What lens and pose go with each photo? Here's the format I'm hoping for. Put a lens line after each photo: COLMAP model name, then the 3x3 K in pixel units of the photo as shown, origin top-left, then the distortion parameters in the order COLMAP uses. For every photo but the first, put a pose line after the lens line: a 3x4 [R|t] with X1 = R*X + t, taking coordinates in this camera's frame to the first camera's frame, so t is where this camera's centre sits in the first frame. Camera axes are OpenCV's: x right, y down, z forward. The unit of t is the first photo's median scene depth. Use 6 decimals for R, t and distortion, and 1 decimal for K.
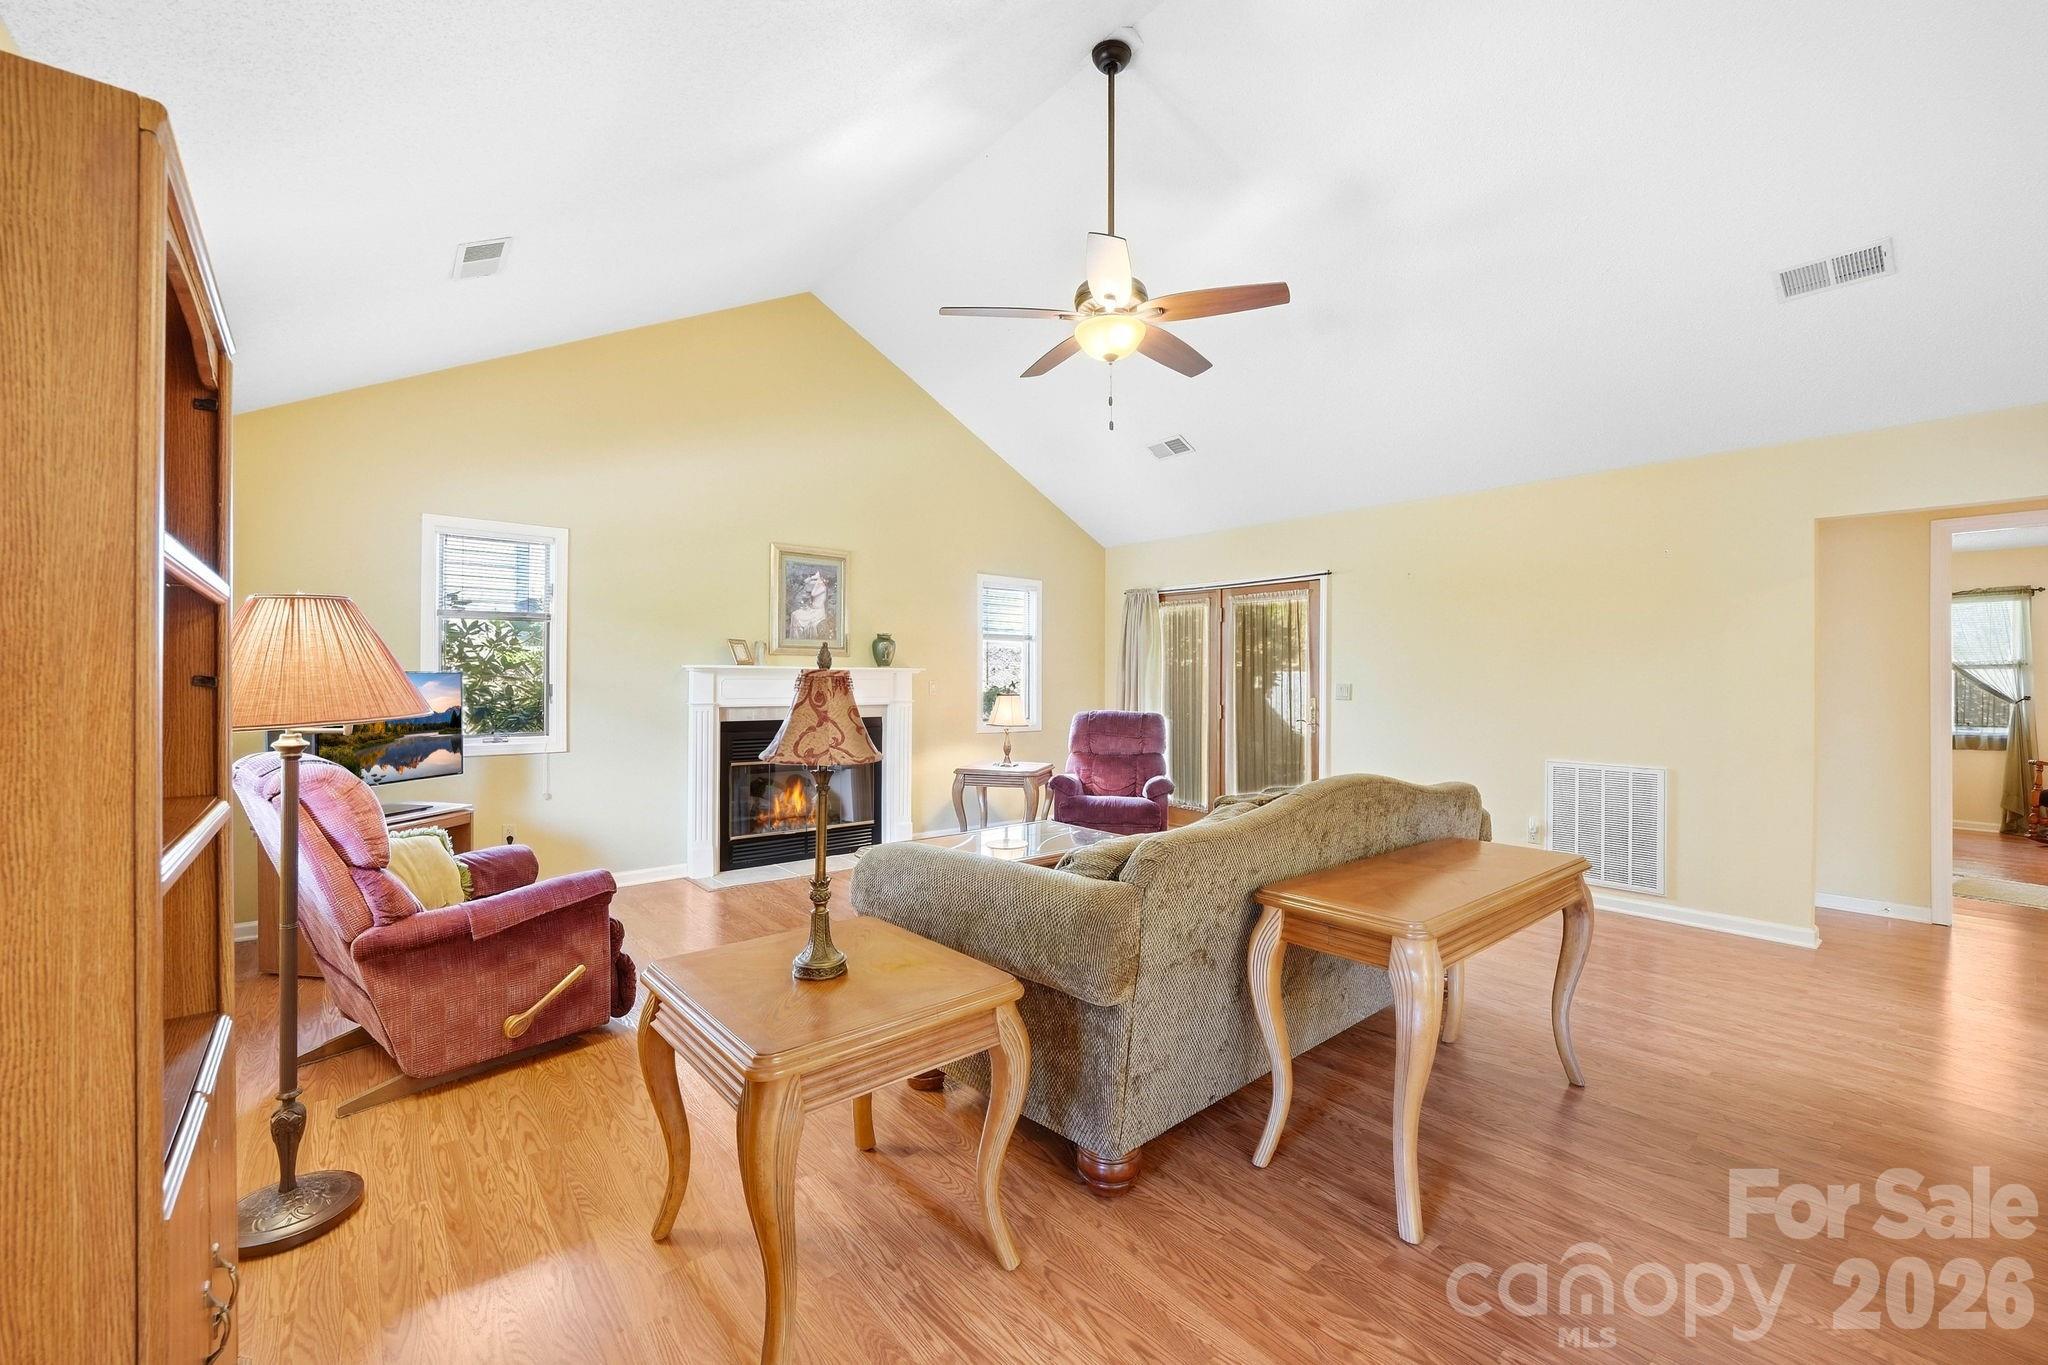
lens RADIAL K [[822.1, 0, 1004.6], [0, 822.1, 675.7], [0, 0, 1]] dist [-0.019665, 0.003564]
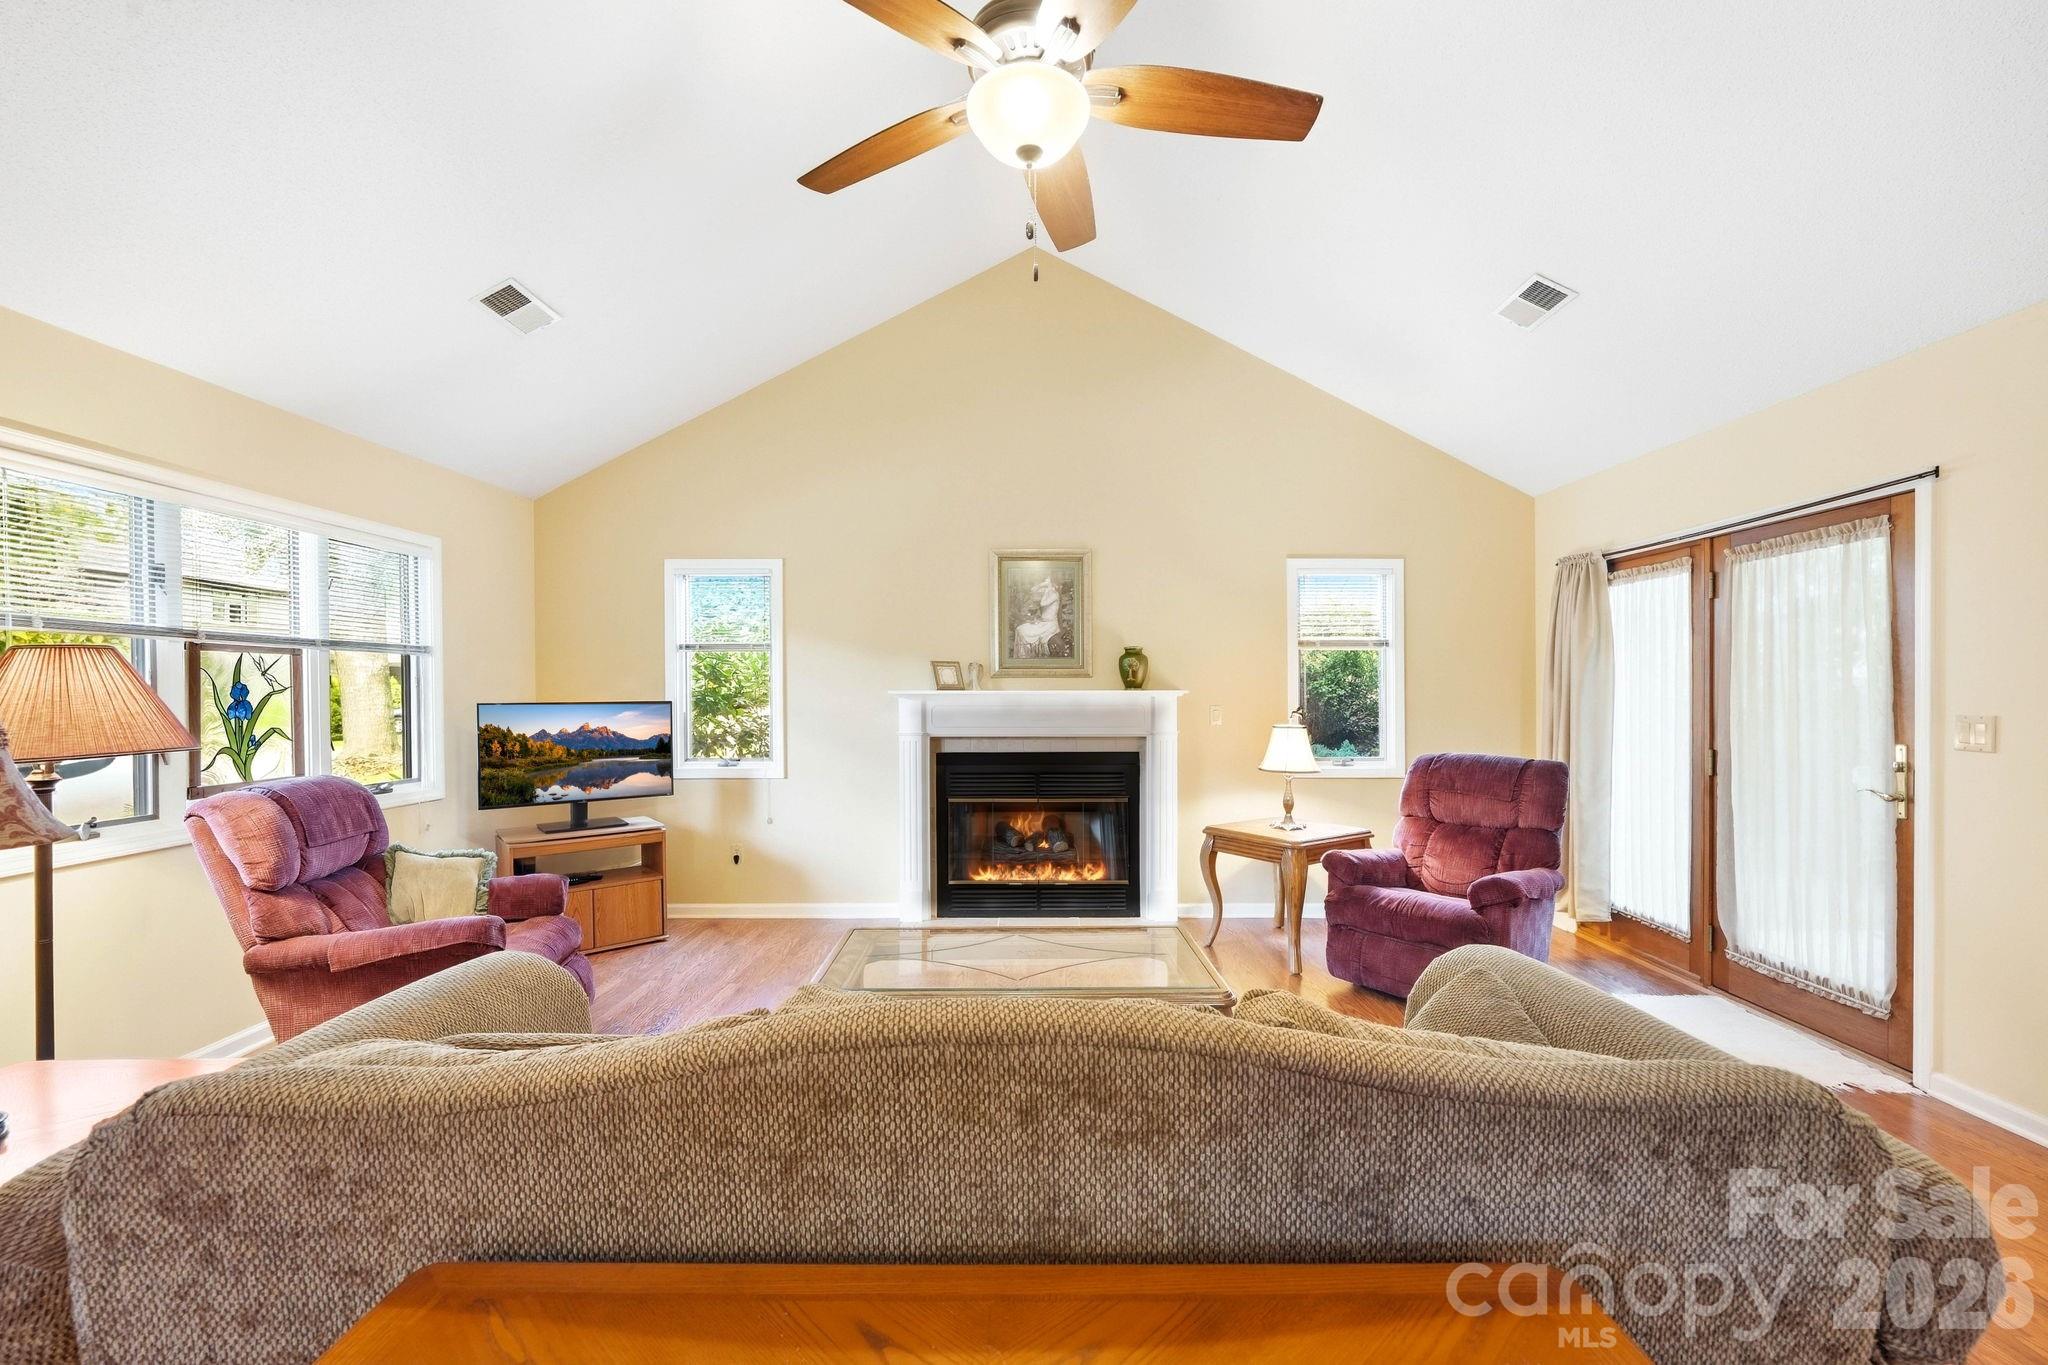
lens RADIAL K [[822.1, 0, 1012.9], [0, 822.1, 692.4], [0, 0, 1]] dist [-0.019665, 0.003564]
pose [[0.775181, -0.010392, -0.631654, 0.279443], [0.010552, 0.999938, -0.003501, -0.006003], [0.631651, -0.003952, 0.775243, 0.325193]]
